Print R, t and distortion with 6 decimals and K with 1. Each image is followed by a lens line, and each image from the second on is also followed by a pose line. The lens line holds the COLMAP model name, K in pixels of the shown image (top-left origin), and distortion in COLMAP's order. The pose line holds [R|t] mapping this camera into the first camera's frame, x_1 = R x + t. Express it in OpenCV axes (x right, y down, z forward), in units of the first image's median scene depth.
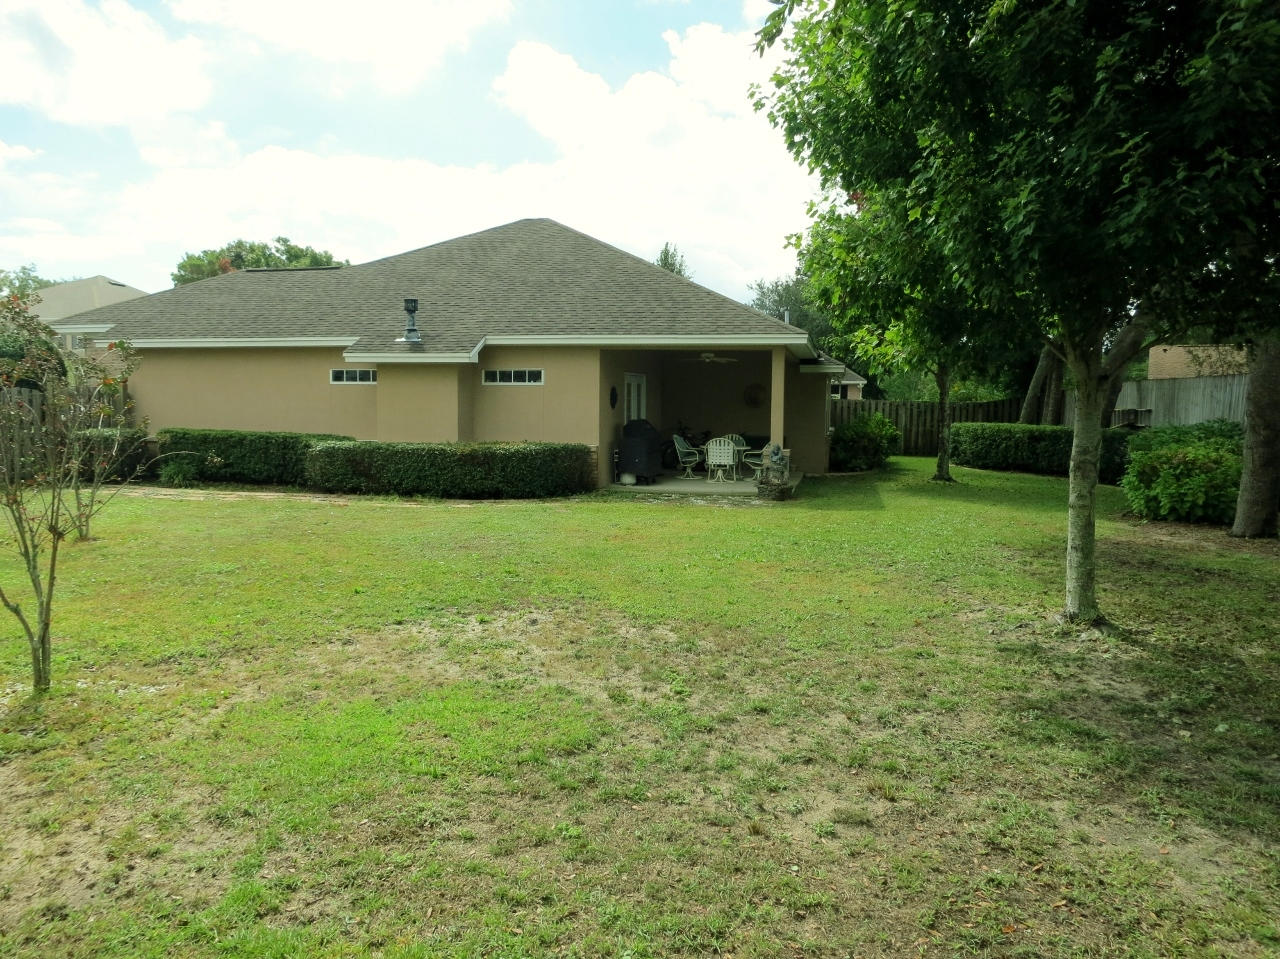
lens RADIAL K [[923.2, 0, 637.6], [0, 923.2, 475.6], [0, 0, 1]] dist [-0.037349, 0.000262]
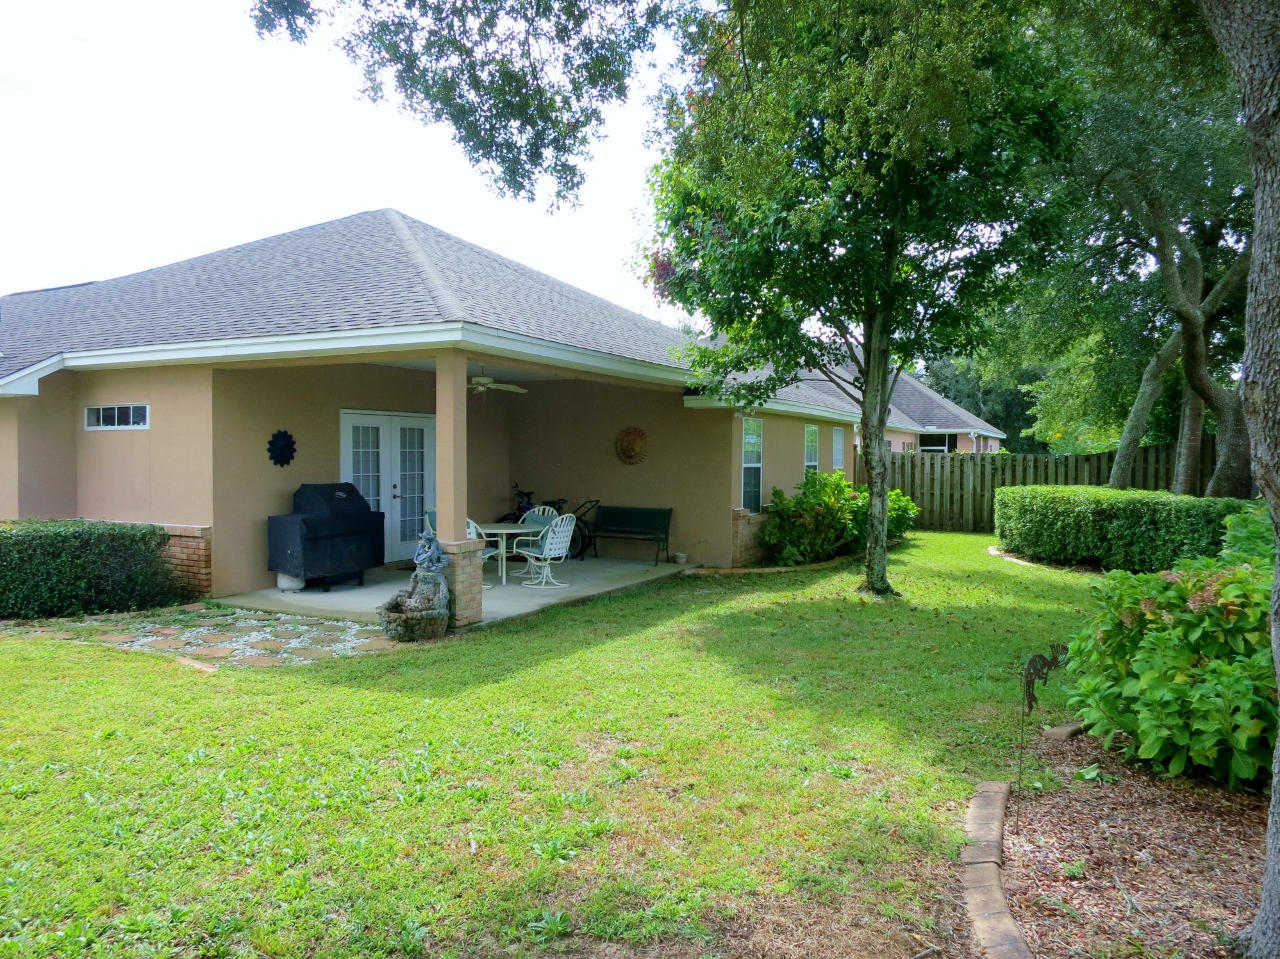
lens RADIAL K [[923.2, 0, 643.0], [0, 923.2, 485.4], [0, 0, 1]] dist [-0.037349, 0.000262]
pose [[0.972873, 0.000845, -0.231339, 0.362253], [-0.012935, 0.998628, -0.050746, -0.032581], [0.230978, 0.052362, 0.971549, 0.470753]]
